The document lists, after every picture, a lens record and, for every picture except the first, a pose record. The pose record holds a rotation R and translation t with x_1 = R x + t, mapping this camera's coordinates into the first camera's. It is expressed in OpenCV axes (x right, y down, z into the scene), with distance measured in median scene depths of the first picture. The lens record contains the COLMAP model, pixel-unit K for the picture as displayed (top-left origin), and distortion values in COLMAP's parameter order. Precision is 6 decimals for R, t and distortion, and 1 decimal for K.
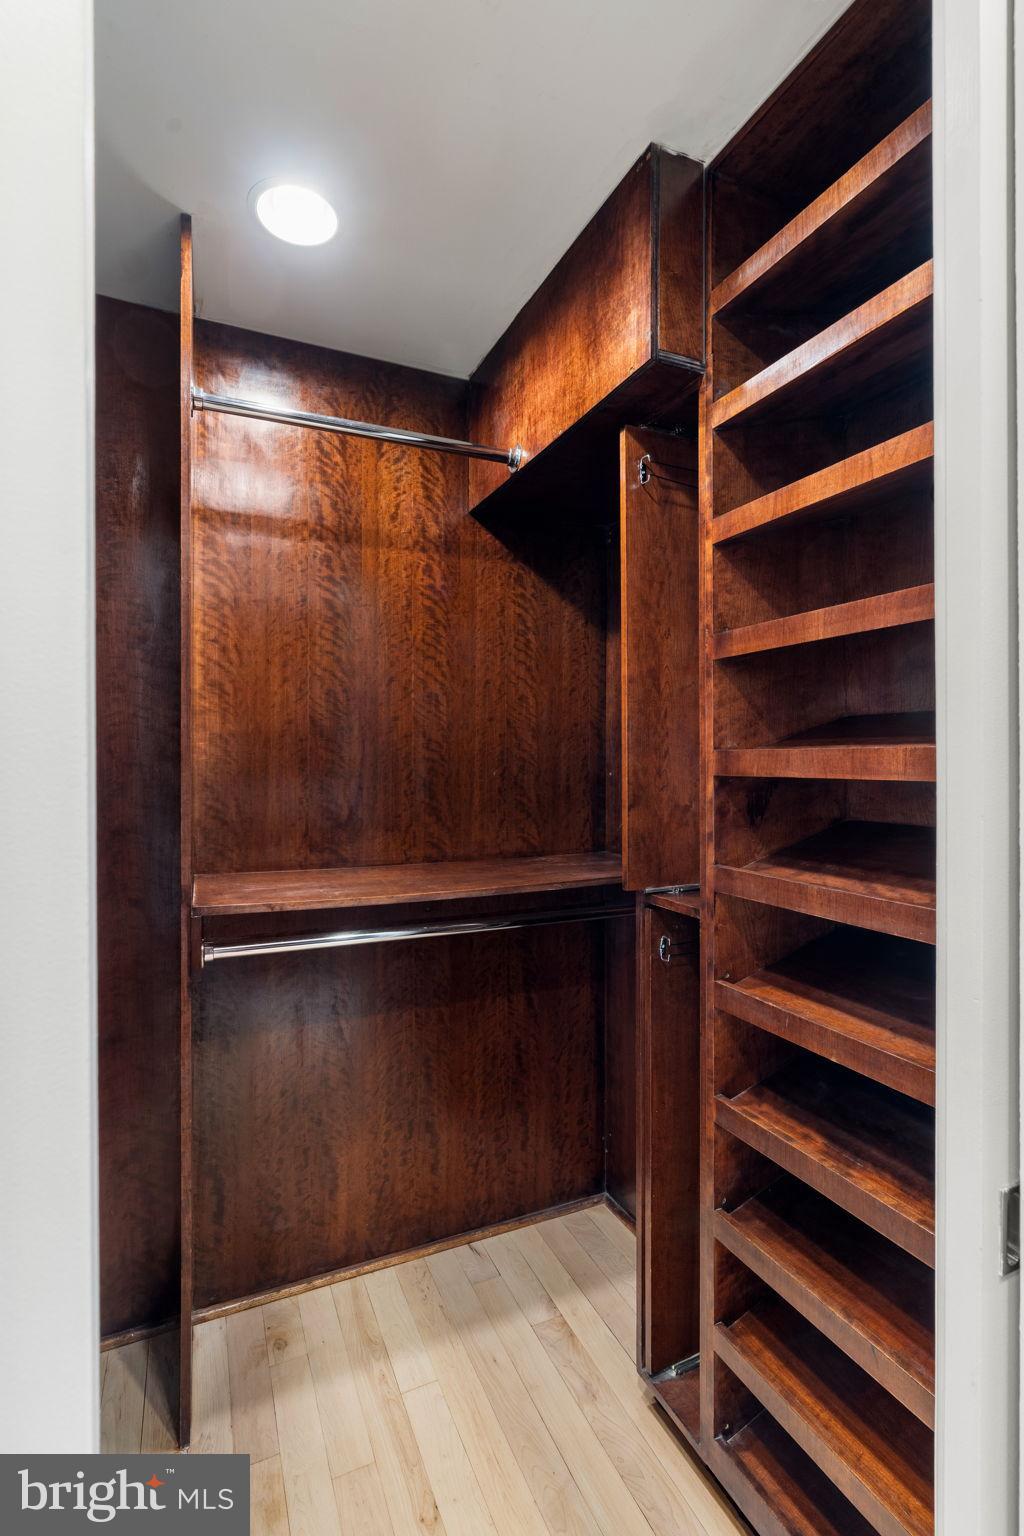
lens RADIAL K [[704.7, 0, 513.4], [0, 704.7, 753.3], [0, 0, 1]] dist [0.001149, 0.000000]
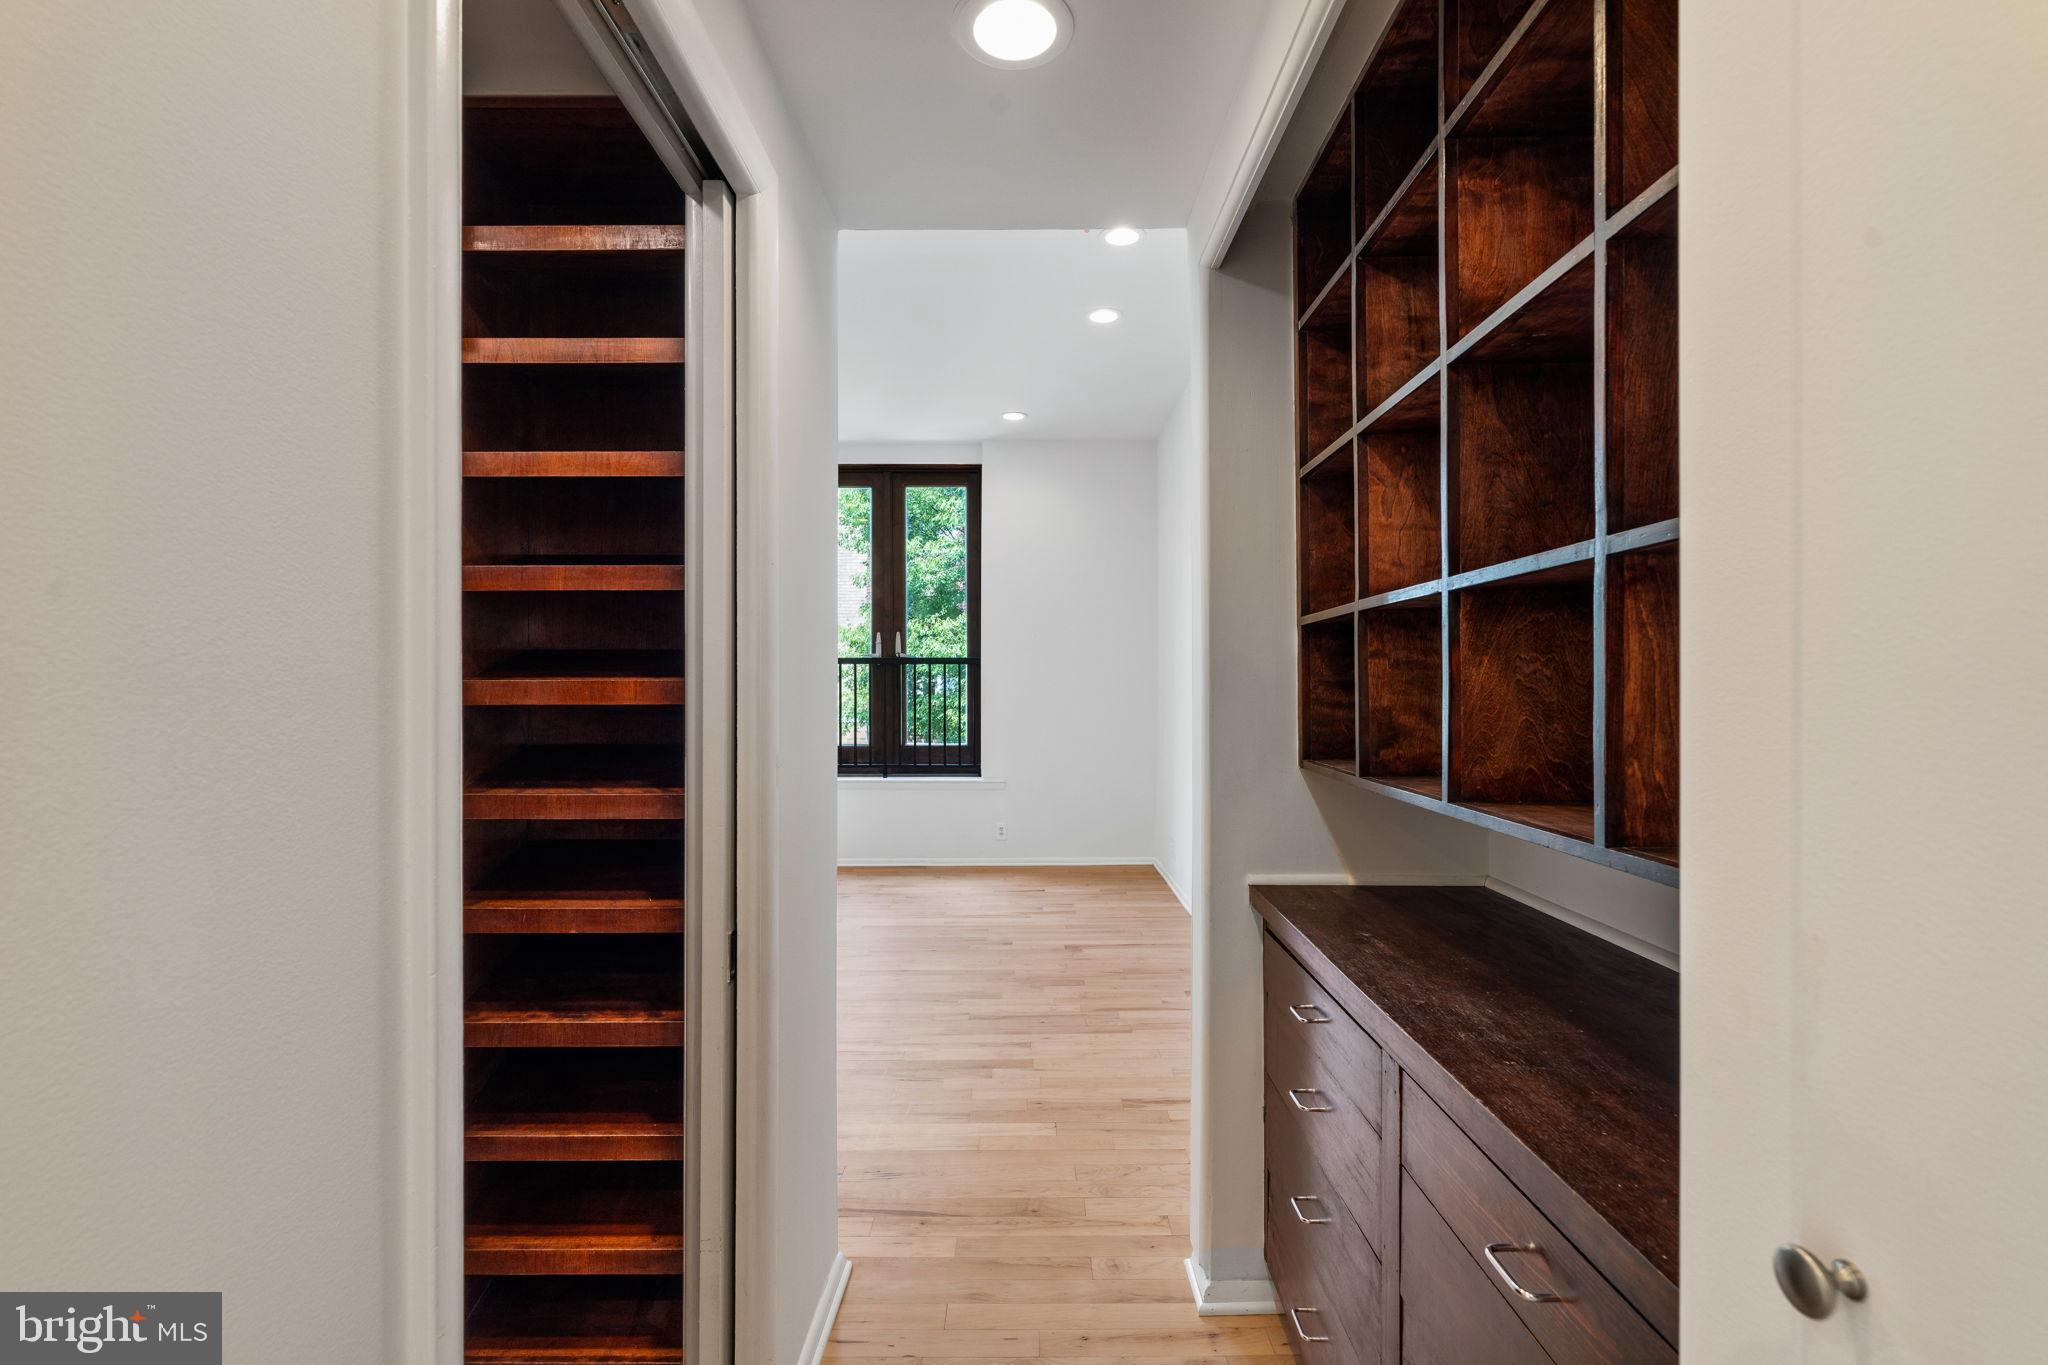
lens RADIAL K [[939.6, 0, 1008.8], [0, 939.6, 672.8], [0, 0, 1]] dist [0.001149, 0.000000]
pose [[0.423043, 0.011701, 0.906034, -0.664459], [-0.003248, 0.999930, -0.011397, -0.003640], [-0.906104, 0.001879, 0.423051, -0.360656]]
